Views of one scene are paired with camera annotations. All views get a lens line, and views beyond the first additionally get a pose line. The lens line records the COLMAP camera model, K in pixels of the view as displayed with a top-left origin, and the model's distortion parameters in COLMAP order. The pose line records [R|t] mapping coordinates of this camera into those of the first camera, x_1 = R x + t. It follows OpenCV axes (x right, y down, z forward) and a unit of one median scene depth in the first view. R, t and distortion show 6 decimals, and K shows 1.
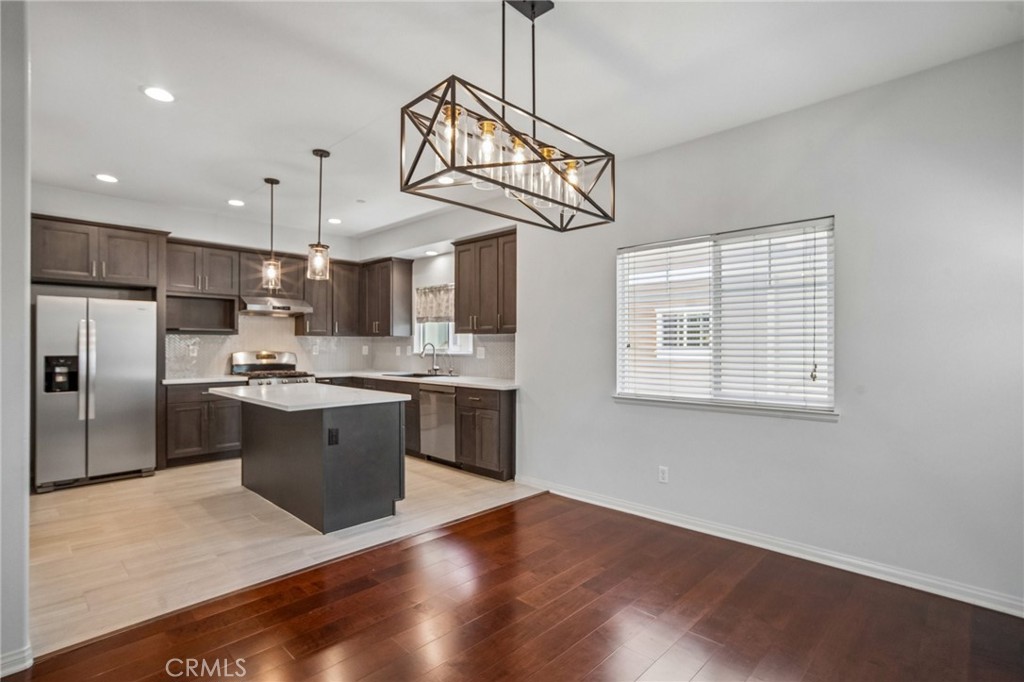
lens RADIAL K [[504.0, 0, 510.0], [0, 504.0, 341.3], [0, 0, 1]] dist [-0.016169, 0.005926]
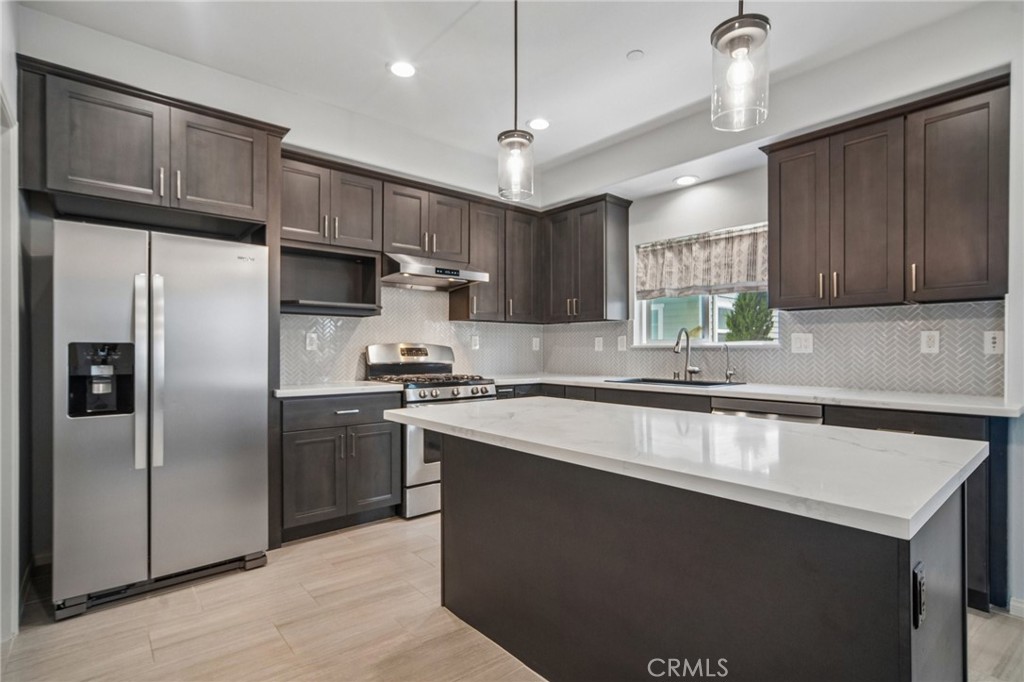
lens RADIAL K [[504.0, 0, 509.4], [0, 504.0, 344.1], [0, 0, 1]] dist [-0.016169, 0.005926]
pose [[0.996560, -0.000530, -0.082876, -0.384021], [0.000517, 1.000000, -0.000169, 0.026021], [0.082876, 0.000126, 0.996560, 0.457135]]
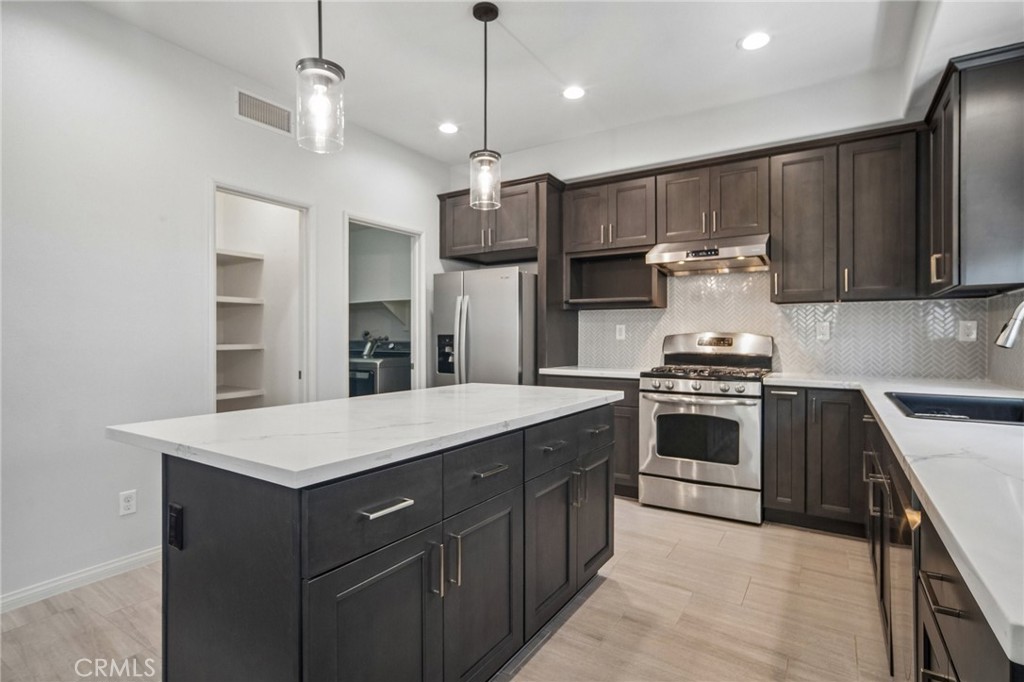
lens RADIAL K [[504.0, 0, 511.4], [0, 504.0, 340.8], [0, 0, 1]] dist [-0.016169, 0.005926]
pose [[0.200740, 0.003131, -0.979640, 0.051527], [0.006786, 0.999966, 0.004586, 0.031586], [0.979621, -0.007568, 0.200712, 0.798349]]
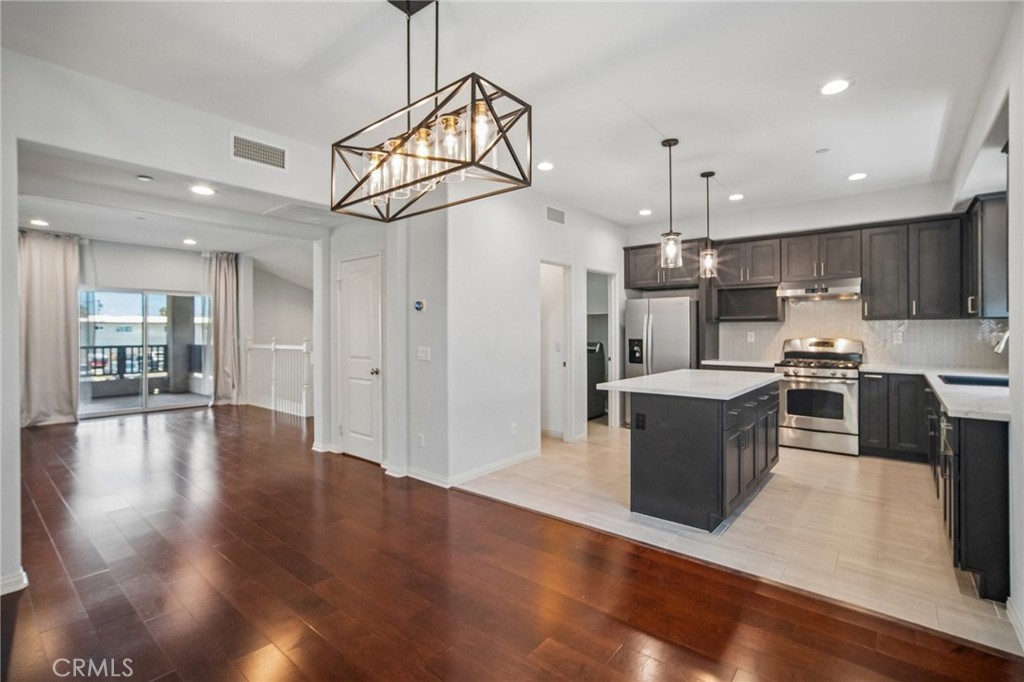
lens RADIAL K [[466.2, 0, 515.3], [0, 466.2, 330.5], [0, 0, 1]] dist [-0.002499, 0.001672]
pose [[0.084373, -0.002079, -0.996432, 0.392606], [0.009648, 0.999953, -0.001270, 0.001557], [0.996387, -0.009506, 0.084390, 0.450957]]
